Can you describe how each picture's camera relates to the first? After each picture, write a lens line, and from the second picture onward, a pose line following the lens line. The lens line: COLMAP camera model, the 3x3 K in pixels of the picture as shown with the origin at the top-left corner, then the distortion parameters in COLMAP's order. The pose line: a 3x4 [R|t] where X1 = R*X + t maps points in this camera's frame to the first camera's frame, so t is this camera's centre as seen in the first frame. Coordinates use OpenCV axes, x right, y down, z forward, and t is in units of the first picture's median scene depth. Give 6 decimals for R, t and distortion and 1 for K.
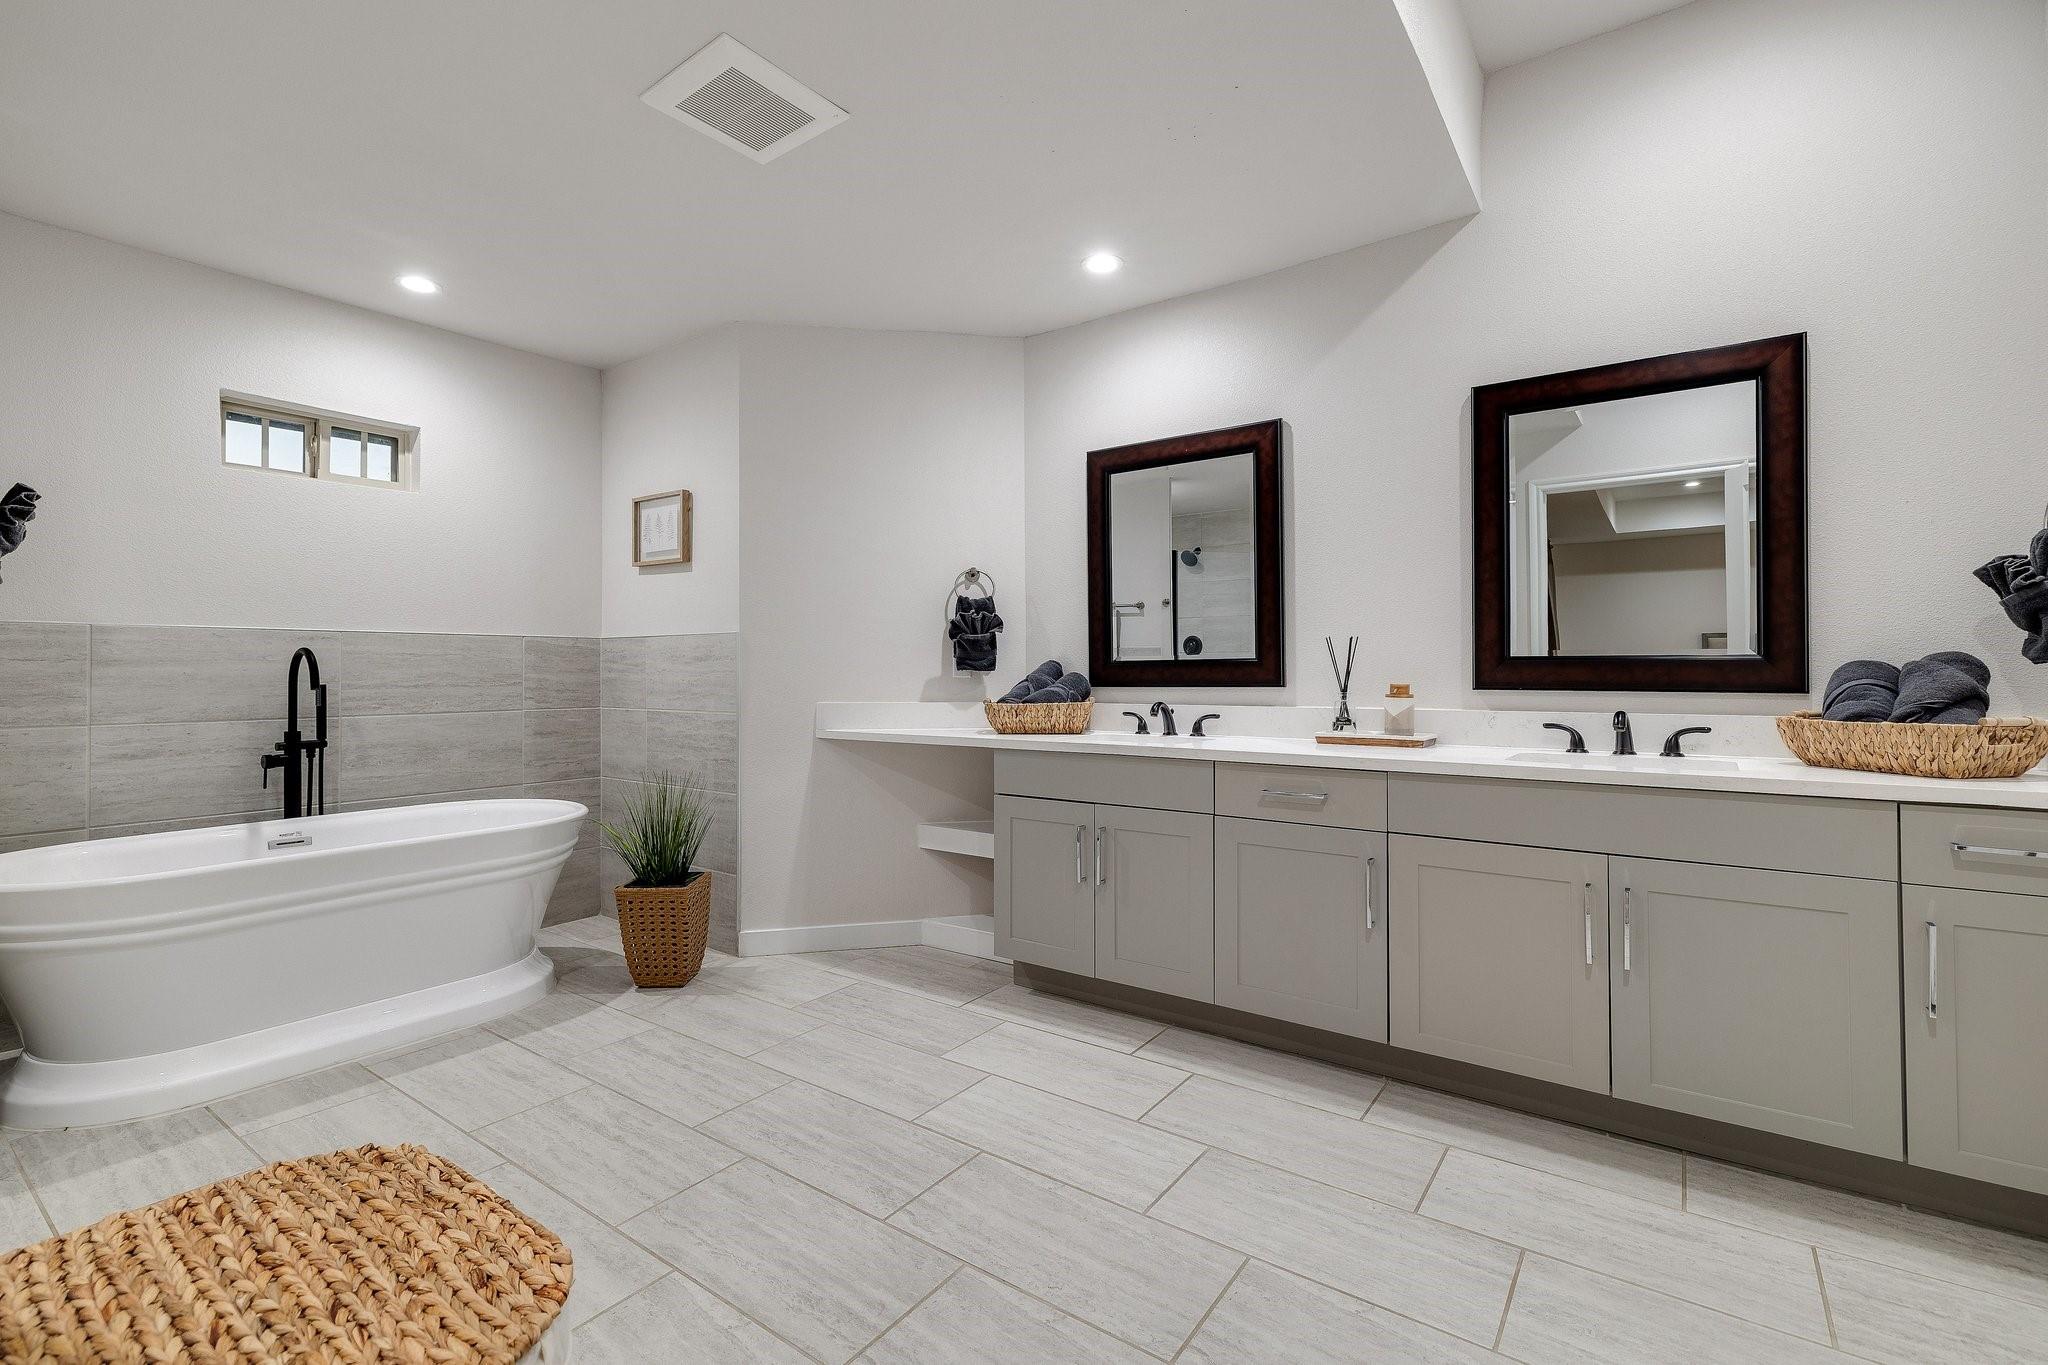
lens RADIAL K [[896.9, 0, 1064.1], [0, 896.9, 669.4], [0, 0, 1]] dist [0.000718, 0.000304]
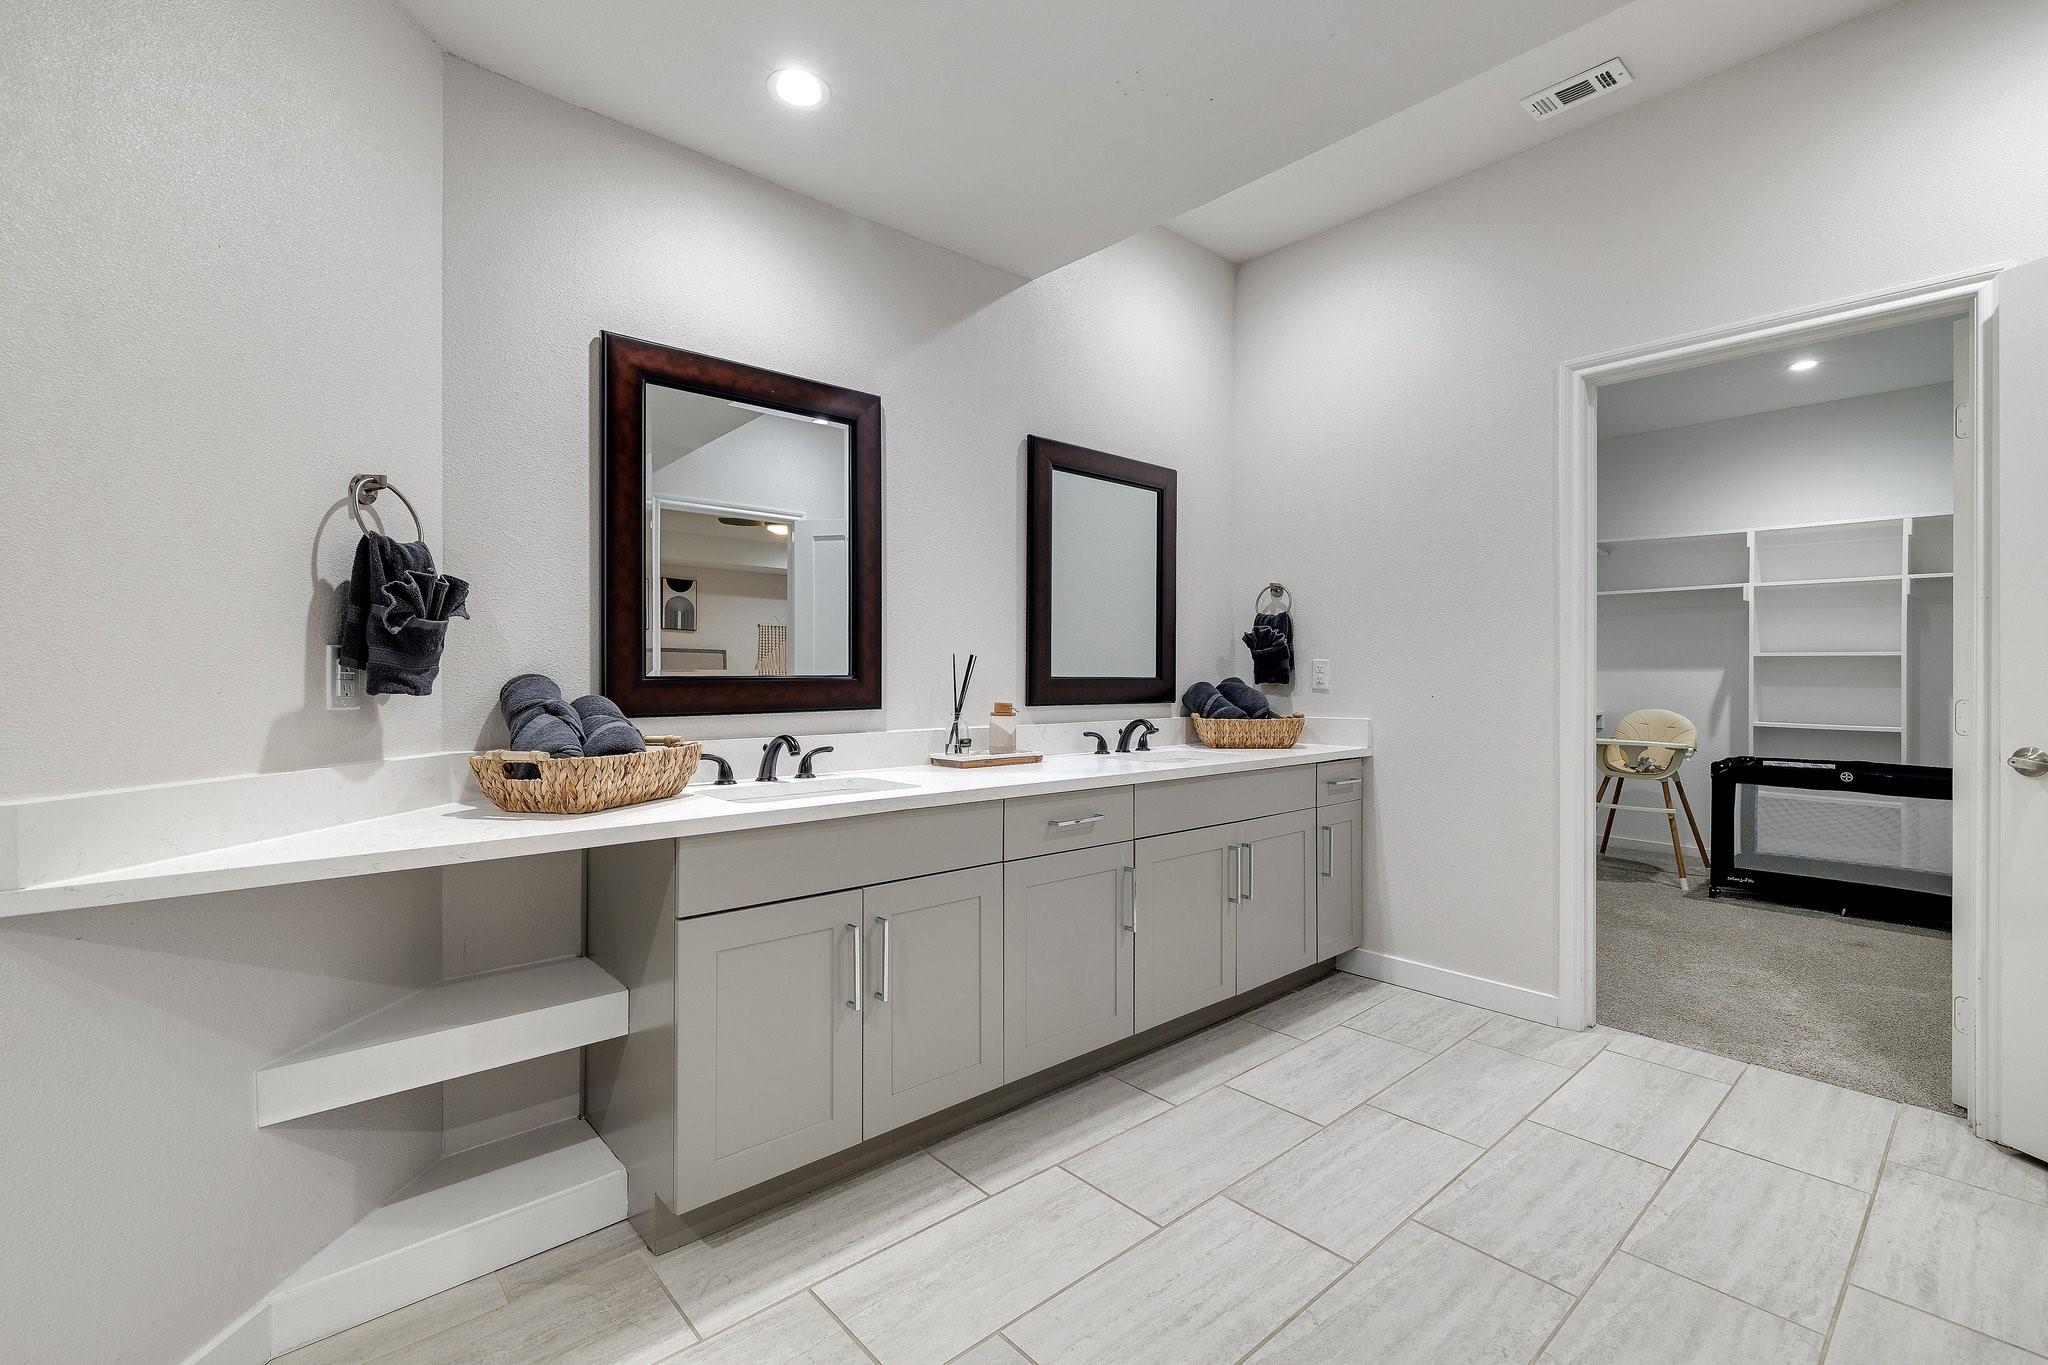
lens RADIAL K [[889.6, 0, 1008.2], [0, 889.6, 679.3], [0, 0, 1]] dist [-0.000210, 0.000367]
pose [[0.255922, 0.004339, 0.966688, -0.613640], [-0.001056, 0.999991, -0.004209, -0.006335], [-0.966697, 0.000056, 0.255924, 0.741466]]
